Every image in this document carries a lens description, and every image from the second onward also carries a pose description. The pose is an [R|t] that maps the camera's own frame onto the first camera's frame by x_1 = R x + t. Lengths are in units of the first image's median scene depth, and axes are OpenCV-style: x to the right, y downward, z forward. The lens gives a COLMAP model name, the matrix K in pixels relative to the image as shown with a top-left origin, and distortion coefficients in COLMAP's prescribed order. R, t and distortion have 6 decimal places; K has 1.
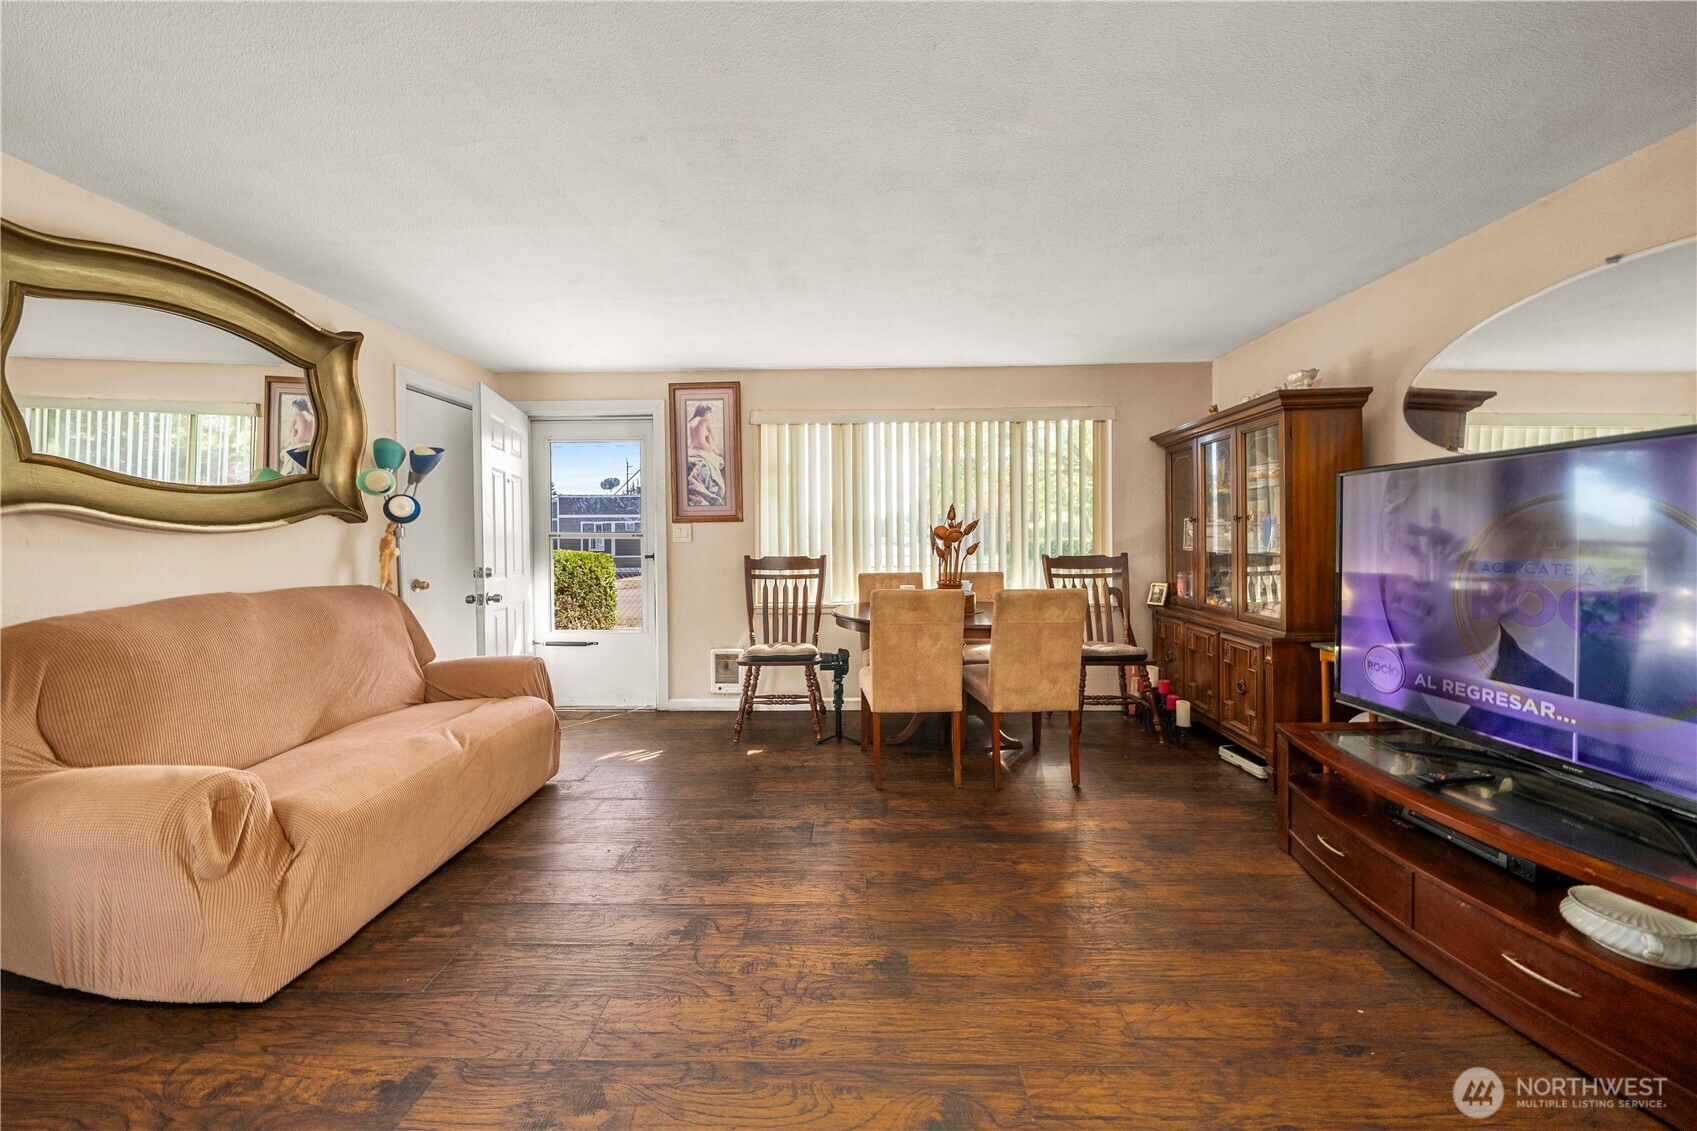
lens RADIAL K [[608.1, 0, 848.7], [0, 608.1, 546.9], [0, 0, 1]] dist [-0.002326, 0.000069]
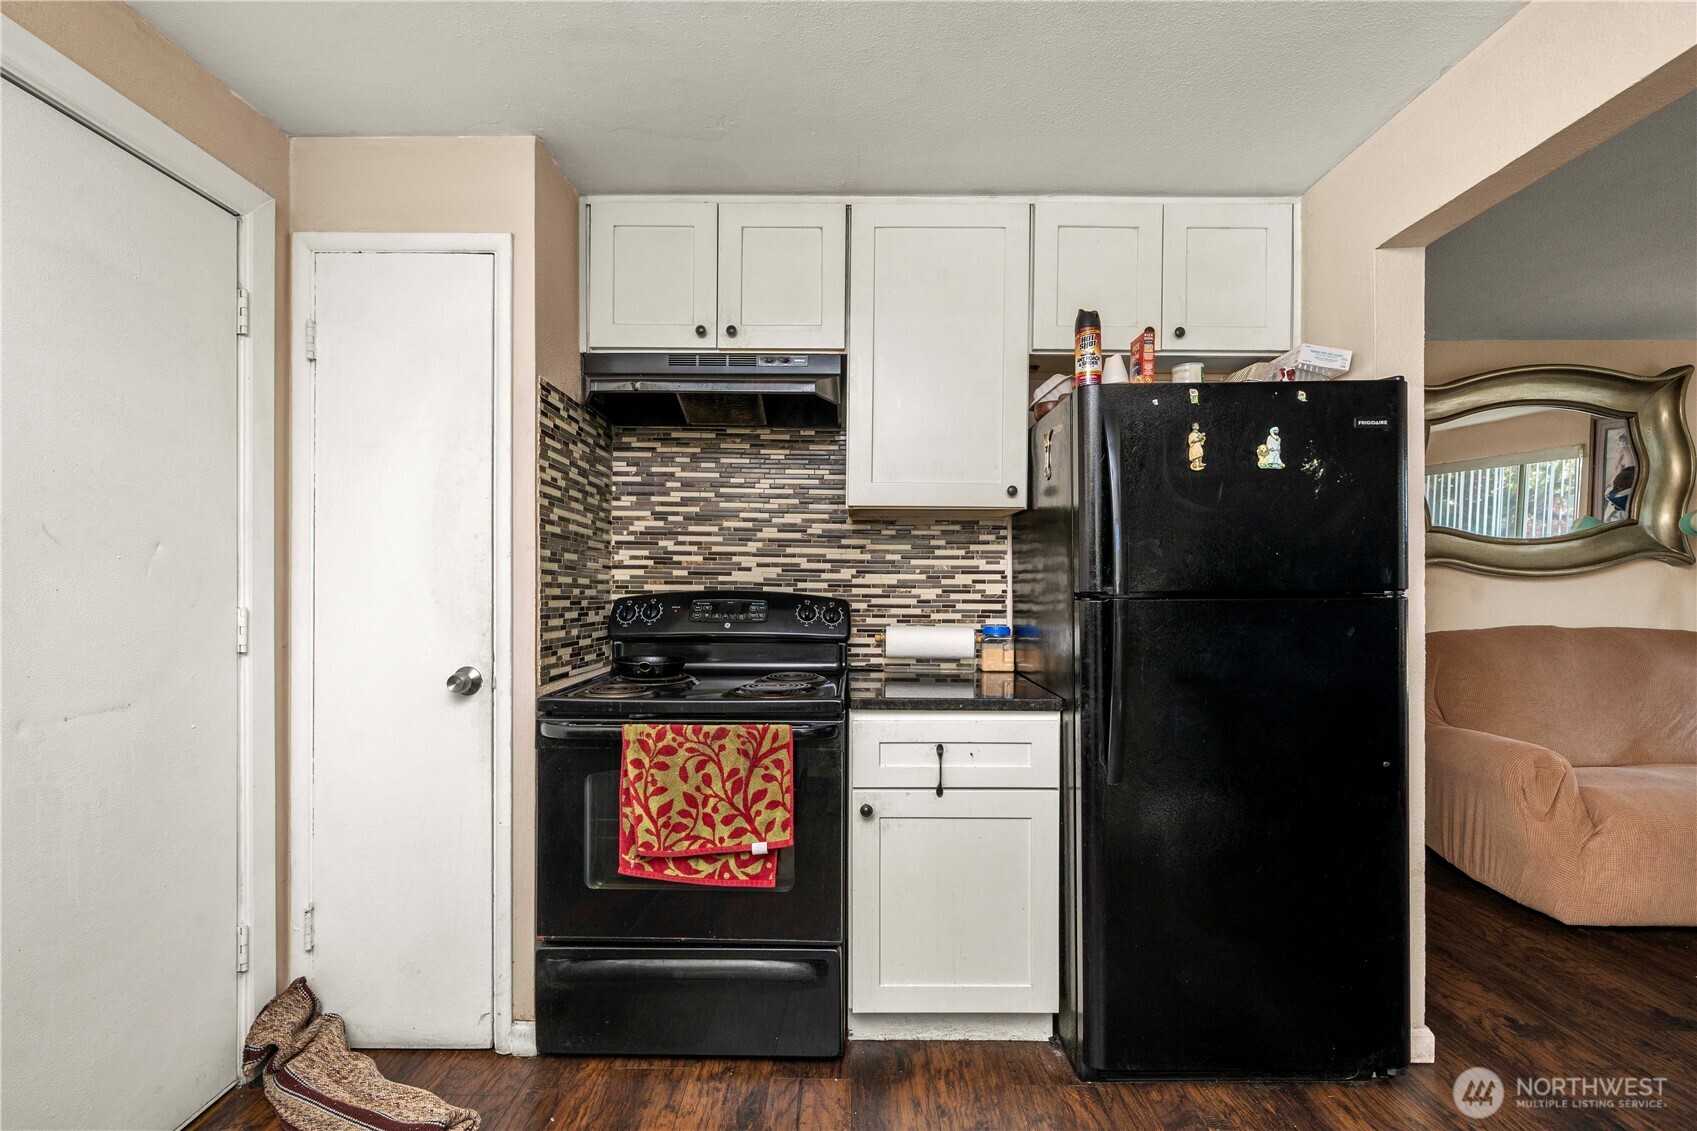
lens RADIAL K [[745.9, 0, 848.1], [0, 745.9, 577.1], [0, 0, 1]] dist [-0.002207, 0.000271]
pose [[0.016631, -0.000110, -0.999862, 0.354325], [-0.020522, 0.999789, -0.000451, 0.005306], [0.999651, 0.020527, 0.016625, -0.344524]]
